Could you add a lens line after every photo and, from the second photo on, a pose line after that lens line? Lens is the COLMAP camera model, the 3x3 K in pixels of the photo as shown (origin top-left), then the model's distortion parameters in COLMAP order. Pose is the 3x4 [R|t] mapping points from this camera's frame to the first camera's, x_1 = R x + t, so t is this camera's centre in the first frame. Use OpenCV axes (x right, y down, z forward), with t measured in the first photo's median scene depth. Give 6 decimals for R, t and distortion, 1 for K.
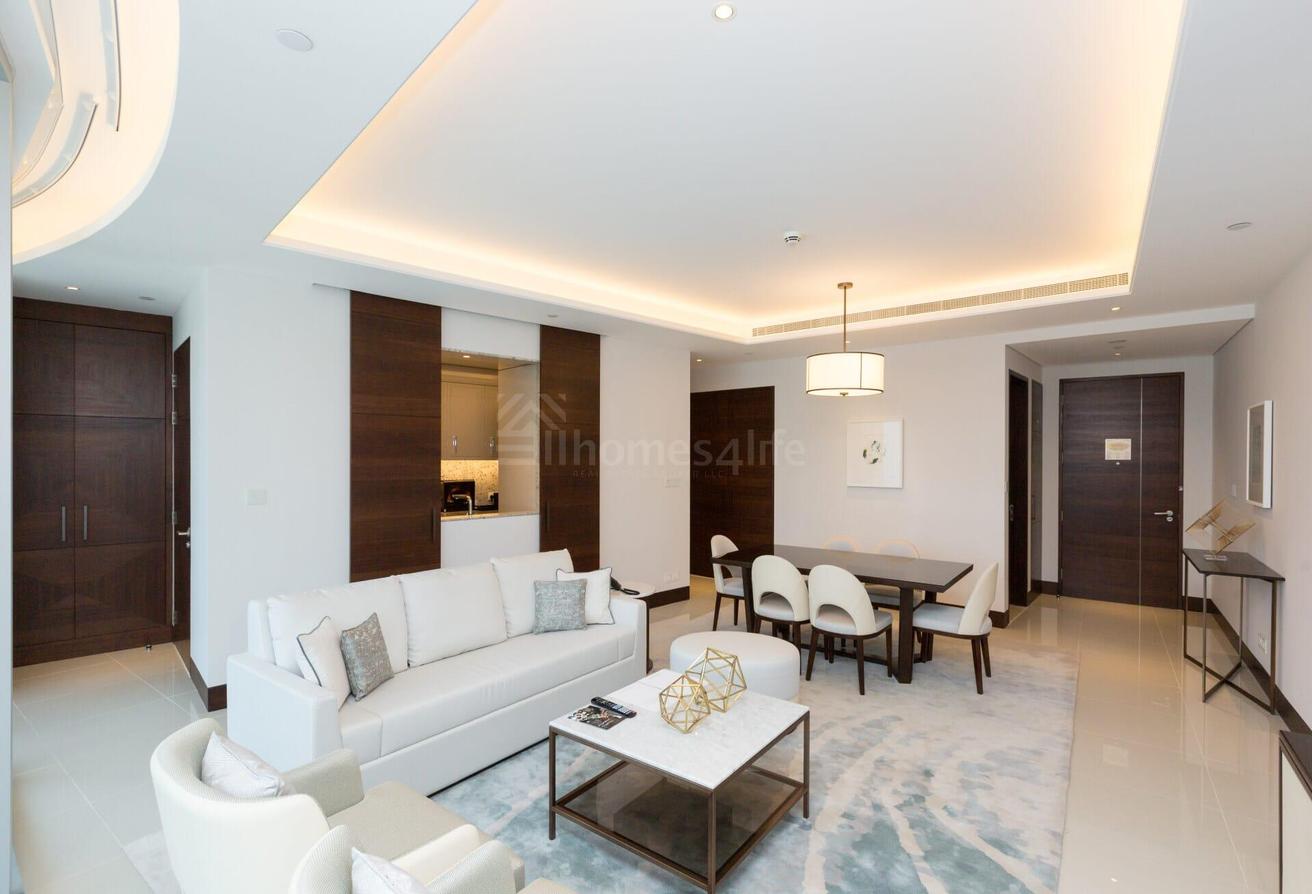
lens RADIAL K [[614.7, 0, 661.0], [0, 614.7, 454.8], [0, 0, 1]] dist [0.000720, 0.000149]
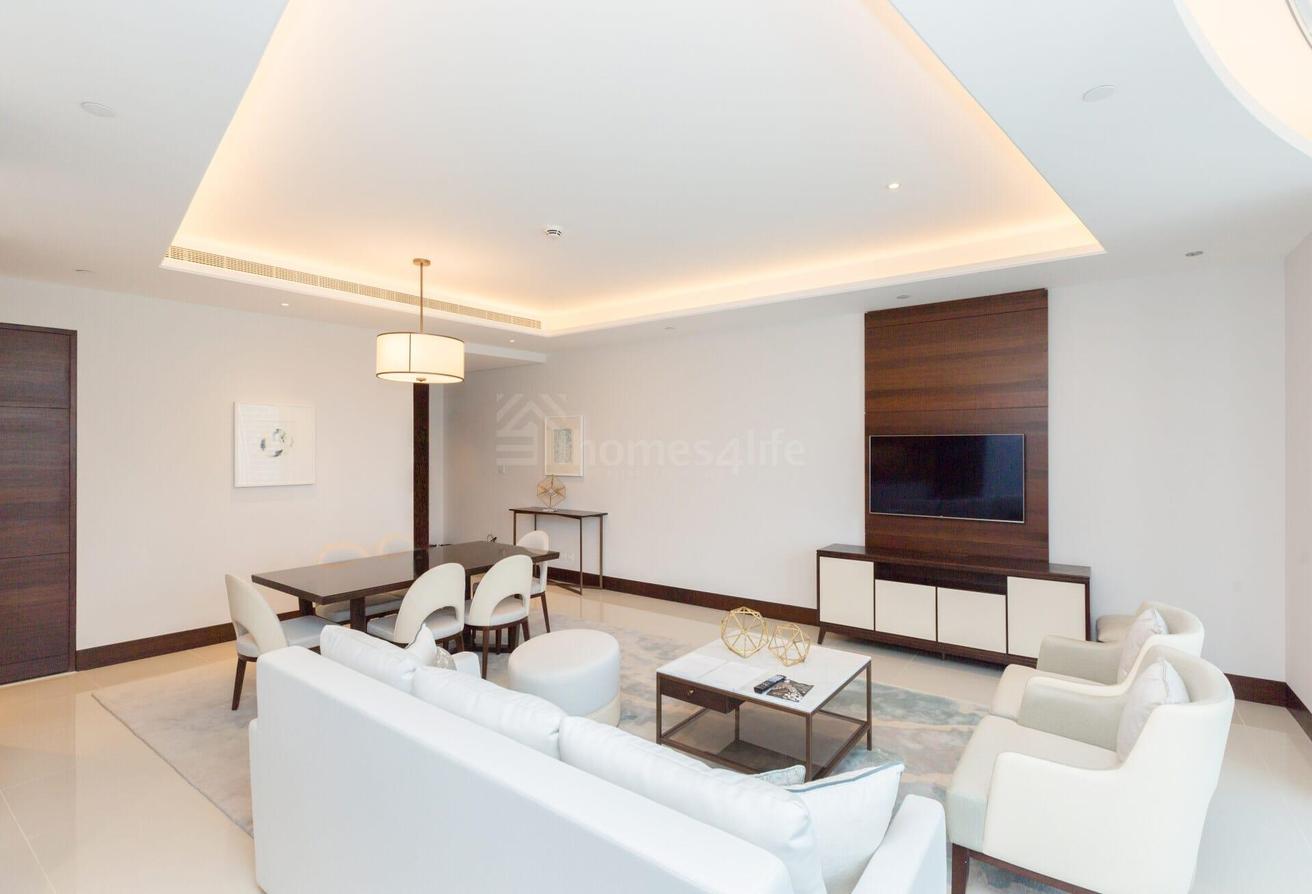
lens RADIAL K [[614.7, 0, 661.0], [0, 614.7, 454.8], [0, 0, 1]] dist [0.000720, 0.000149]
pose [[-0.002434, -0.023774, 0.999714, -0.628802], [-0.009103, 0.999676, 0.023751, -0.016020], [-0.999956, -0.009043, -0.002650, 0.640123]]
